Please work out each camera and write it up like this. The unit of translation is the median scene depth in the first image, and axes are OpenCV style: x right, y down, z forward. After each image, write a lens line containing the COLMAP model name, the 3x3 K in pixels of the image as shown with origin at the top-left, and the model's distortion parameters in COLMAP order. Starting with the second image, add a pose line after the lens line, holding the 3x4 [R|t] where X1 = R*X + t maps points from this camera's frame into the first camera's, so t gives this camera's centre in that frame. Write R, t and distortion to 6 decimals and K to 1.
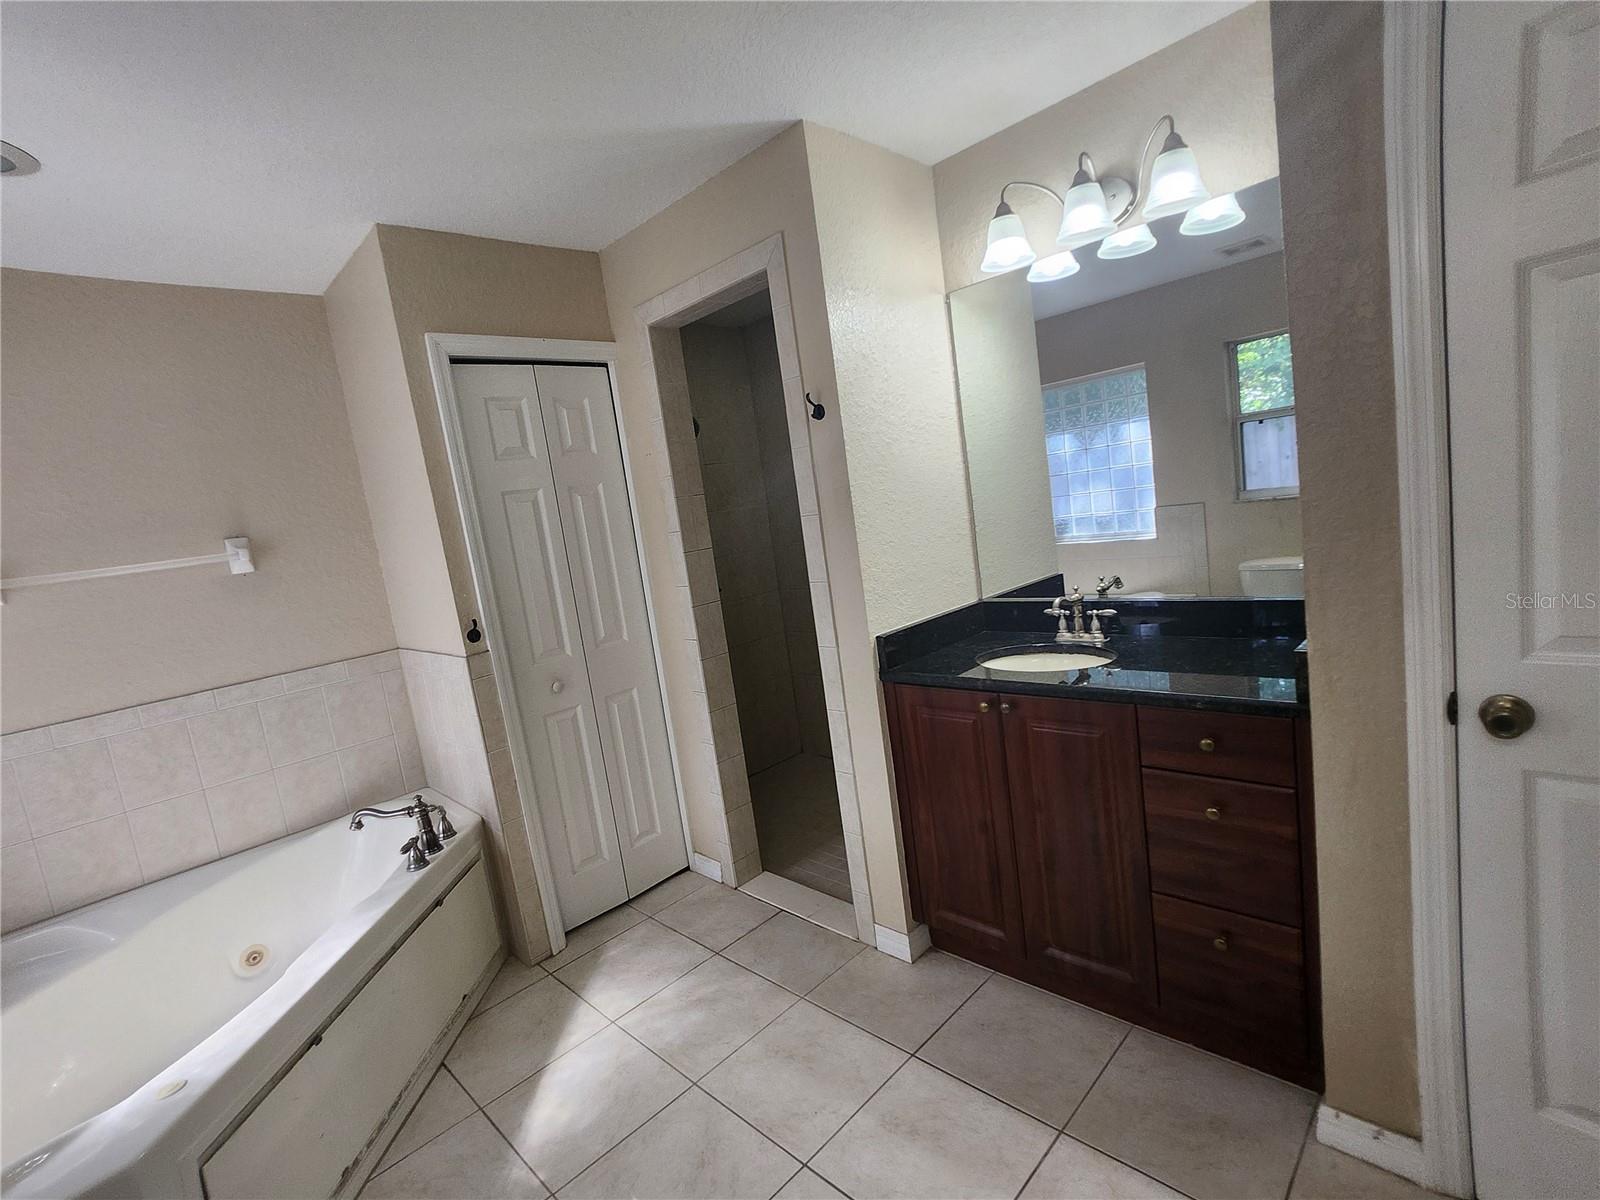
lens RADIAL K [[751.1, 0, 788.5], [0, 751.1, 601.4], [0, 0, 1]] dist [-0.019544, 0.006021]
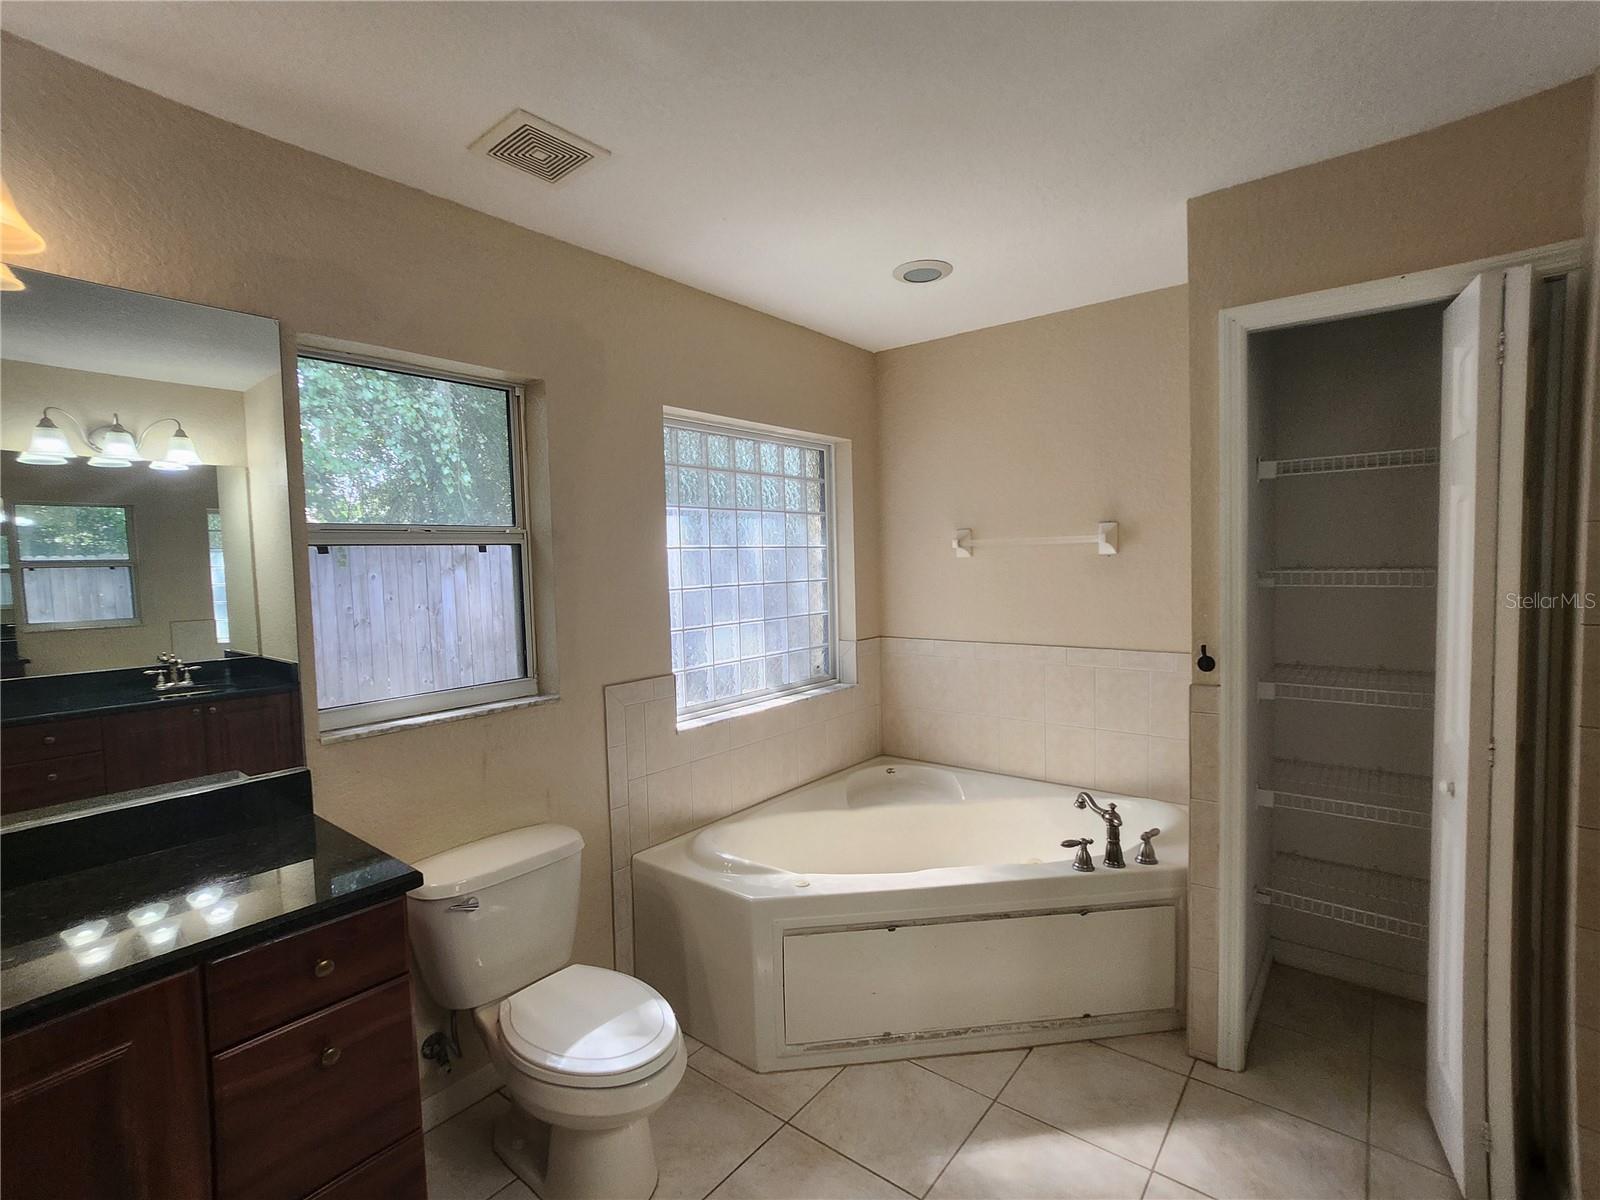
lens RADIAL K [[751.1, 0, 804.9], [0, 751.1, 600.0], [0, 0, 1]] dist [-0.019544, 0.006021]
pose [[0.130741, 0.191680, -0.972710, 0.350752], [-0.127630, 0.976222, 0.175218, -0.120194], [0.983167, 0.101239, 0.152096, 0.421361]]
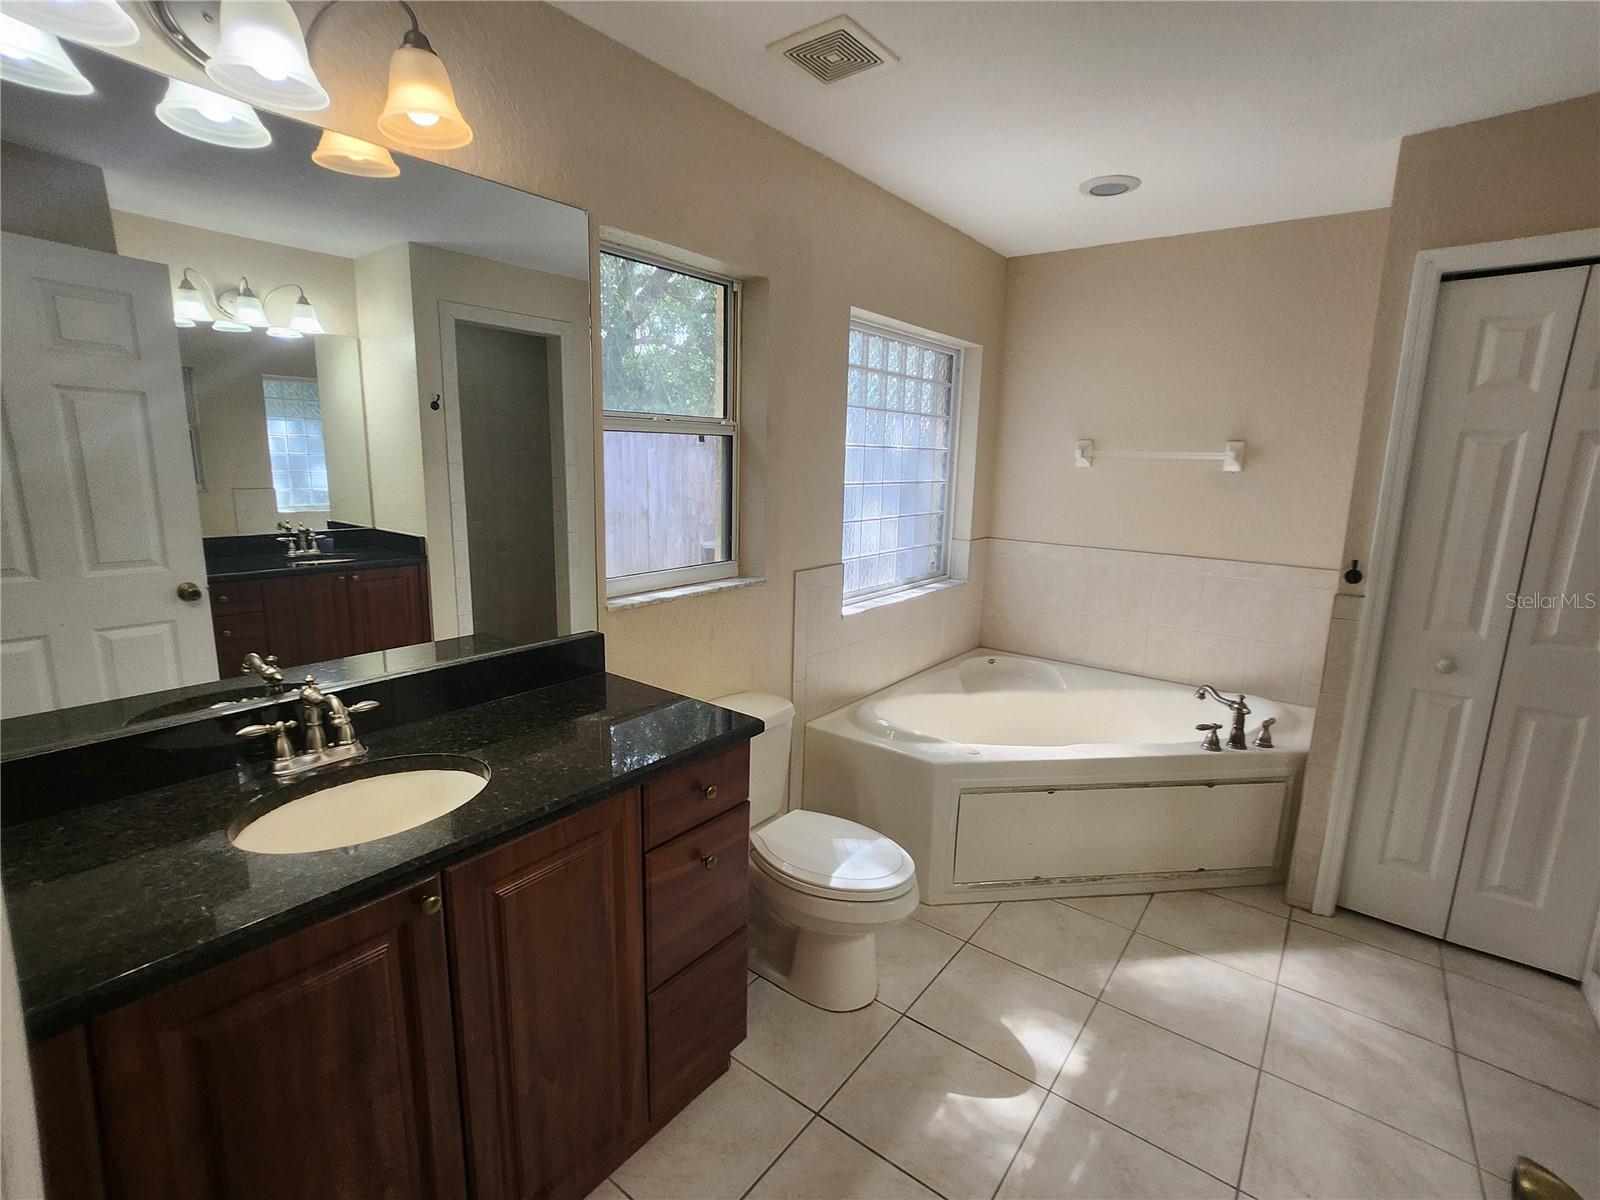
lens RADIAL K [[751.1, 0, 805.0], [0, 751.1, 598.1], [0, 0, 1]] dist [-0.019544, 0.006021]
pose [[0.142820, 0.327588, -0.933964, 0.401901], [-0.178856, 0.936644, 0.301178, -0.094367], [0.973454, 0.124031, 0.192363, 0.129004]]
